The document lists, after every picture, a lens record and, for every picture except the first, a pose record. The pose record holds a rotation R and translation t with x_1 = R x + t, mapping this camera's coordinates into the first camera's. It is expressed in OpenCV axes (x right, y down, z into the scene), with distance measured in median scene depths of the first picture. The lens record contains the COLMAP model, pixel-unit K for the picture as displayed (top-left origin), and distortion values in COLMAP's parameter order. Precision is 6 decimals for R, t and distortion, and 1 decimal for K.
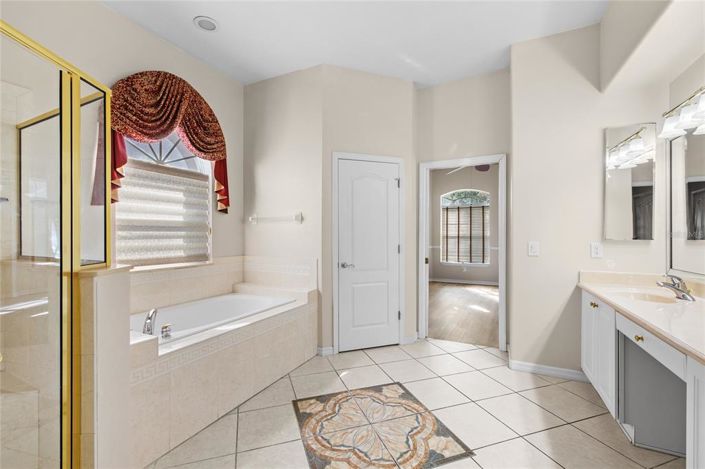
lens RADIAL K [[302.5, 0, 358.7], [0, 302.5, 236.1], [0, 0, 1]] dist [-0.000187, 0.000000]
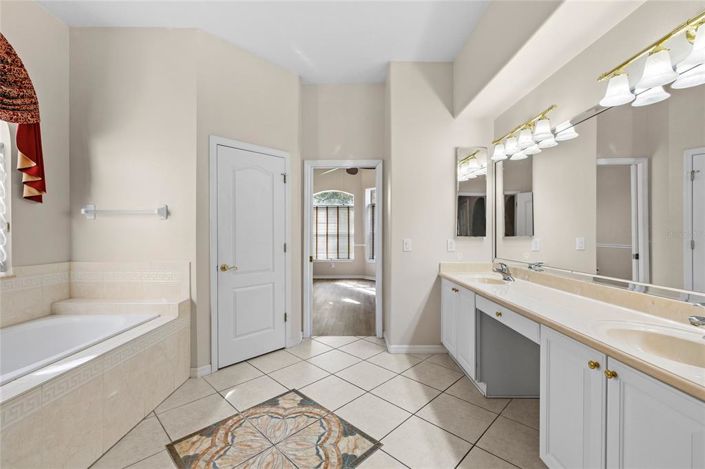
lens RADIAL K [[294.4, 0, 352.5], [0, 294.4, 234.5], [0, 0, 1]] dist [0.000436, 0.000365]
pose [[0.901101, -0.002848, 0.433601, -0.088766], [0.002659, 0.999996, 0.001043, 0.000428], [-0.433602, 0.000213, 0.901104, 0.083600]]
